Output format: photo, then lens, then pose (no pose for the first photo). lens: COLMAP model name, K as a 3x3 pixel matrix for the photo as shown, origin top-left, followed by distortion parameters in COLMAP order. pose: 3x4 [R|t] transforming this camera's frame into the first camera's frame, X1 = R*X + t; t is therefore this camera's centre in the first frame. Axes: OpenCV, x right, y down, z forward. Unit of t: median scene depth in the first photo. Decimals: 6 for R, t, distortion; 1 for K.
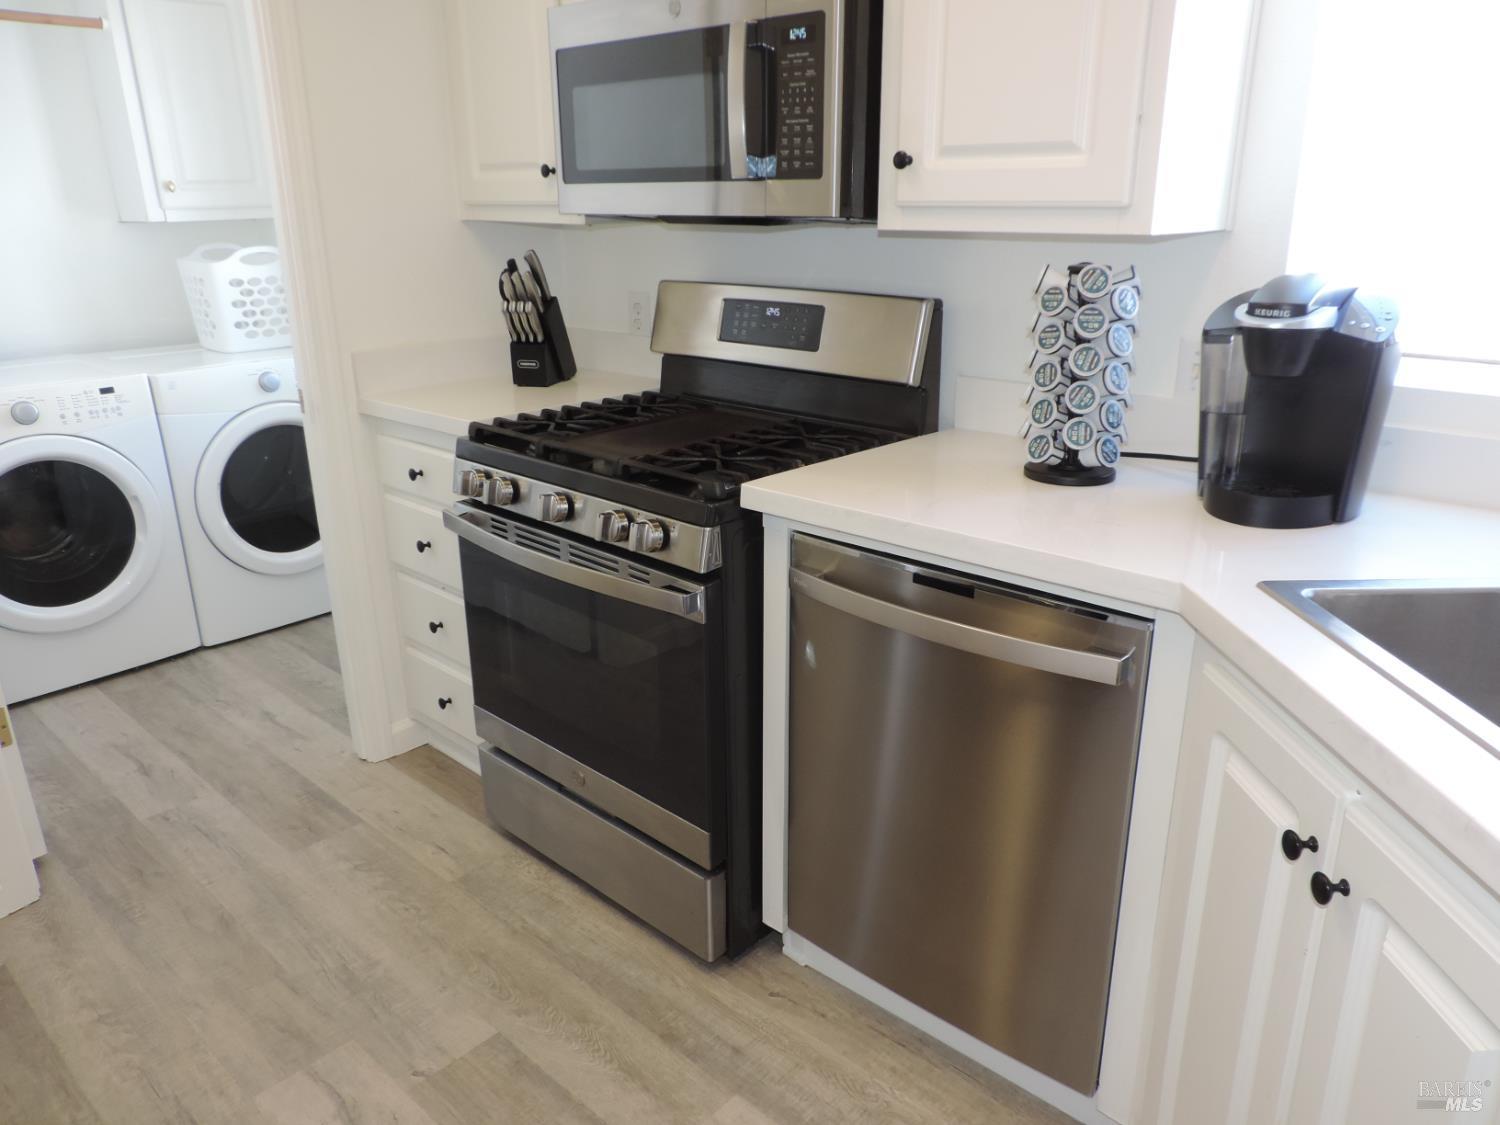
lens RADIAL K [[1063.7, 0, 753.5], [0, 1063.7, 568.8], [0, 0, 1]] dist [-0.020779, 0.001179]
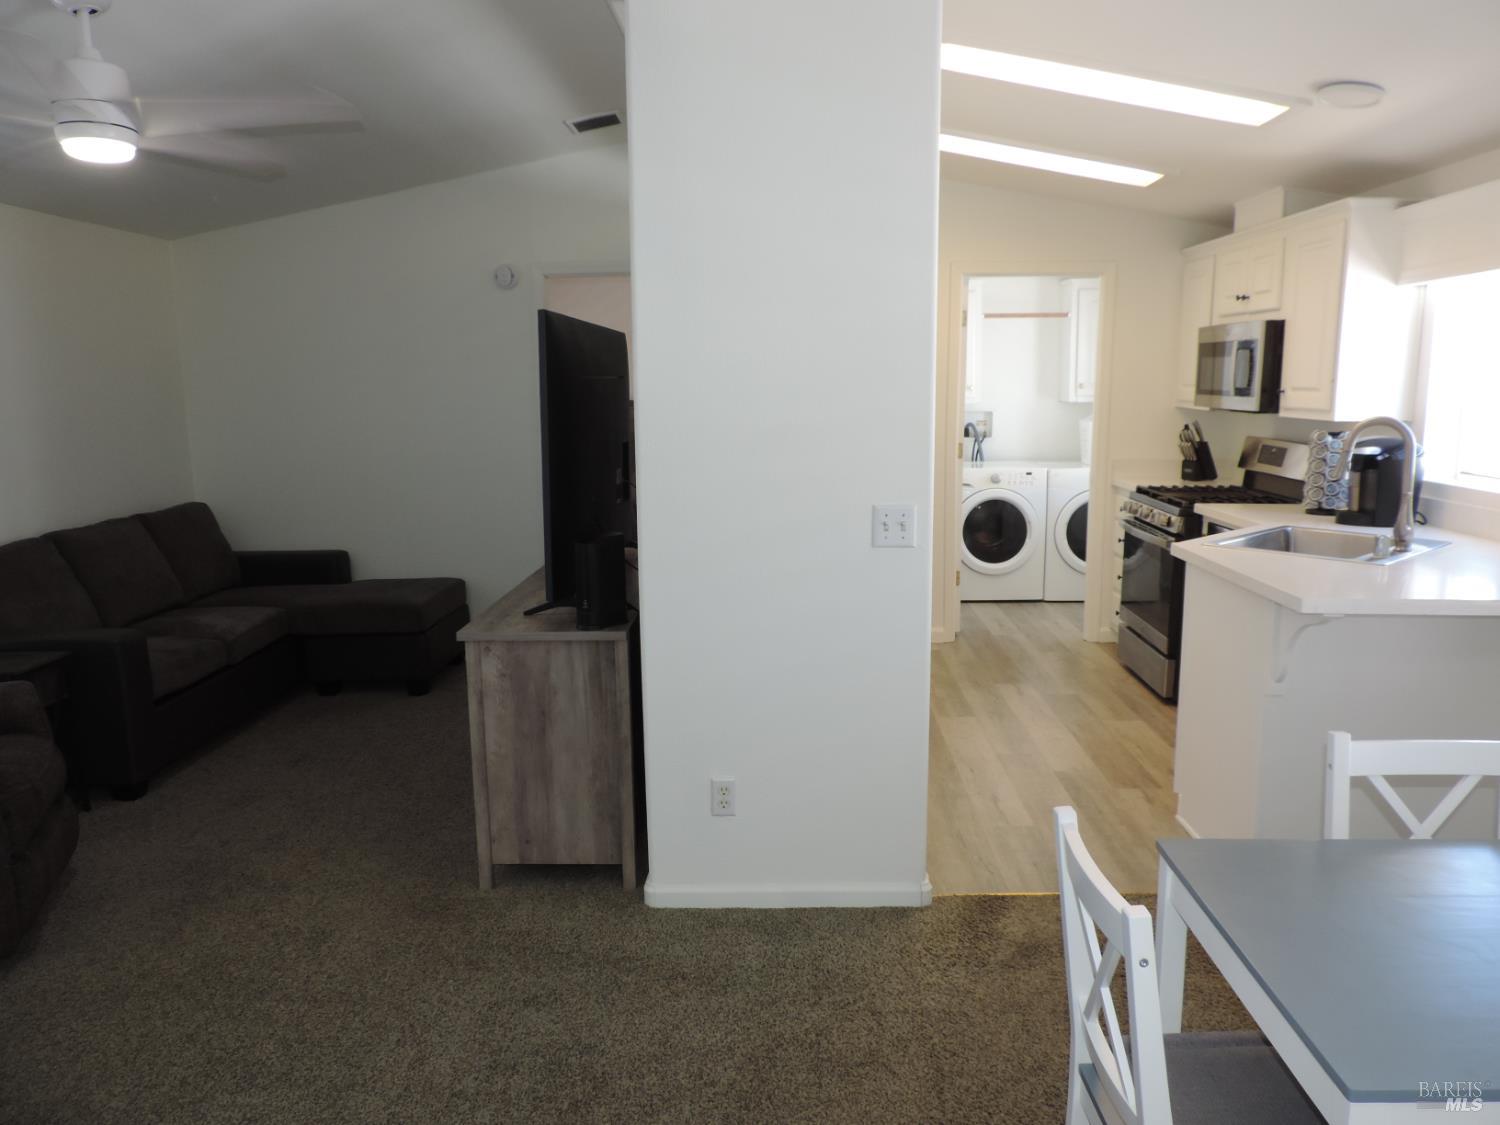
lens RADIAL K [[1063.7, 0, 744.3], [0, 1063.7, 559.7], [0, 0, 1]] dist [-0.020779, 0.001179]
pose [[0.644005, 0.131721, -0.753596, 0.906507], [-0.250098, 0.967189, -0.044673, 0.325935], [0.722986, 0.217243, 0.655818, -1.106385]]
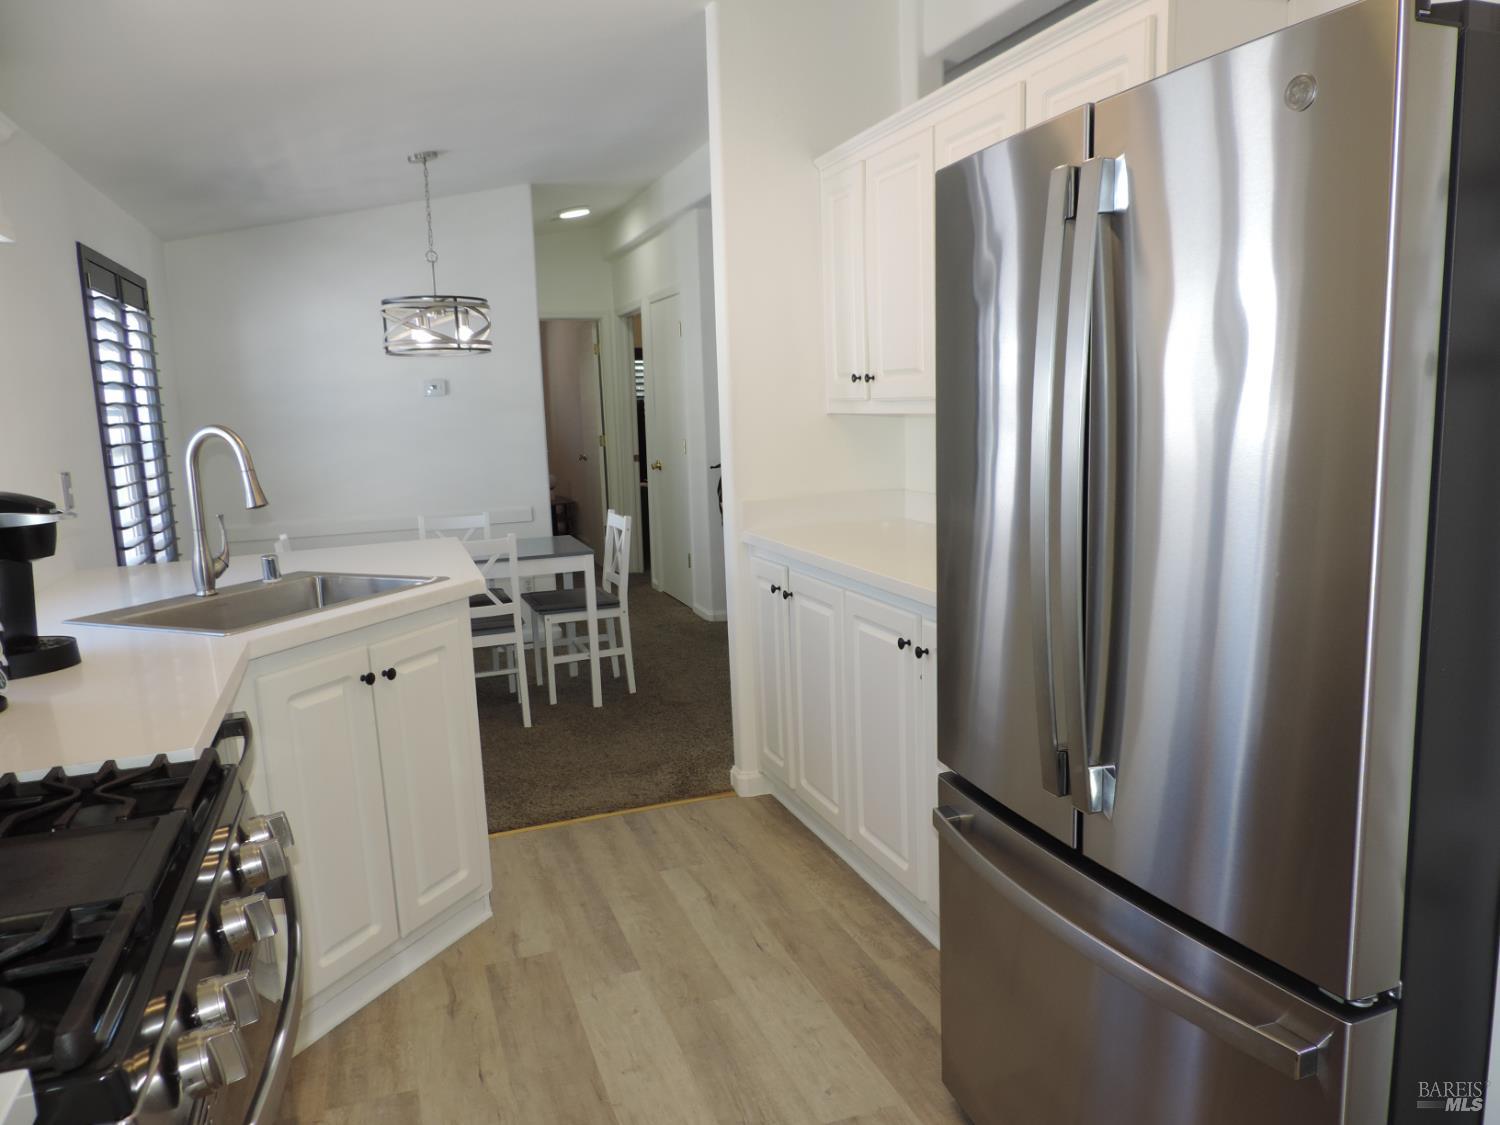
lens RADIAL K [[1063.7, 0, 752.2], [0, 1063.7, 566.2], [0, 0, 1]] dist [-0.020779, 0.001179]
pose [[-0.887403, -0.030663, 0.459974, -0.540466], [0.193724, 0.880604, 0.432444, -0.331748], [-0.418315, 0.472860, -0.775510, 0.955428]]
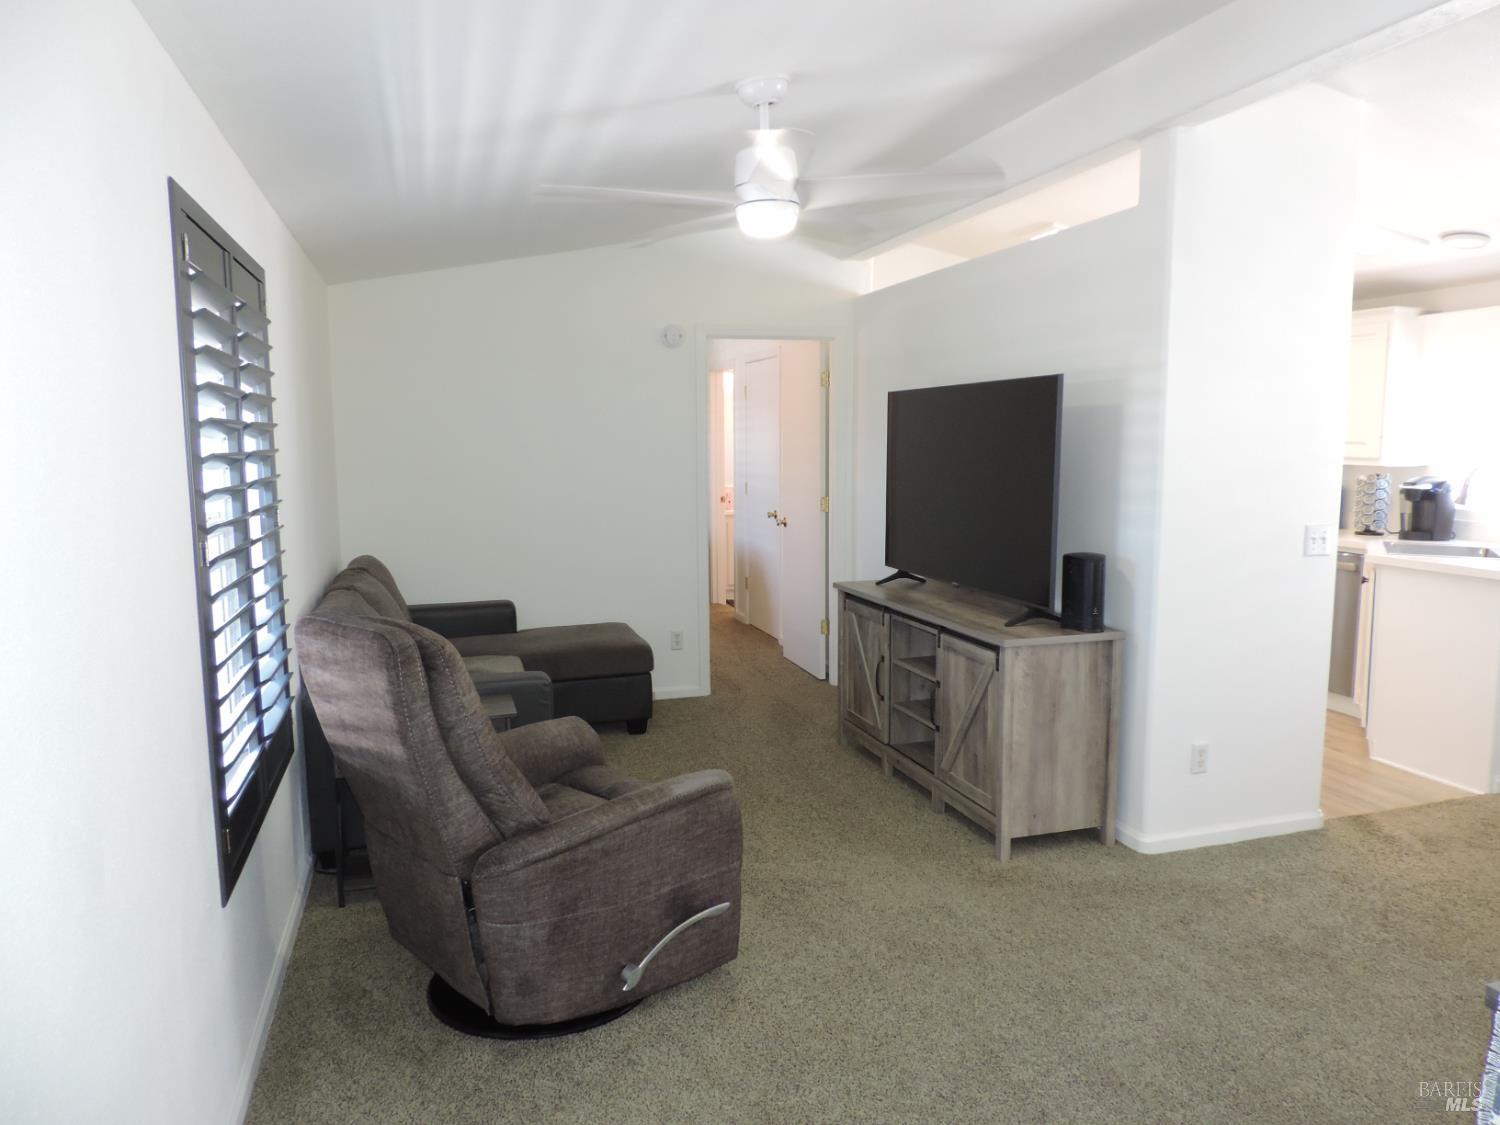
lens RADIAL K [[1063.7, 0, 747.1], [0, 1063.7, 562.4], [0, 0, 1]] dist [-0.020779, 0.001179]
pose [[0.852635, 0.068293, -0.518025, 0.246402], [-0.177179, 0.970472, -0.163684, 0.624680], [0.491550, 0.231346, 0.839558, -1.925429]]
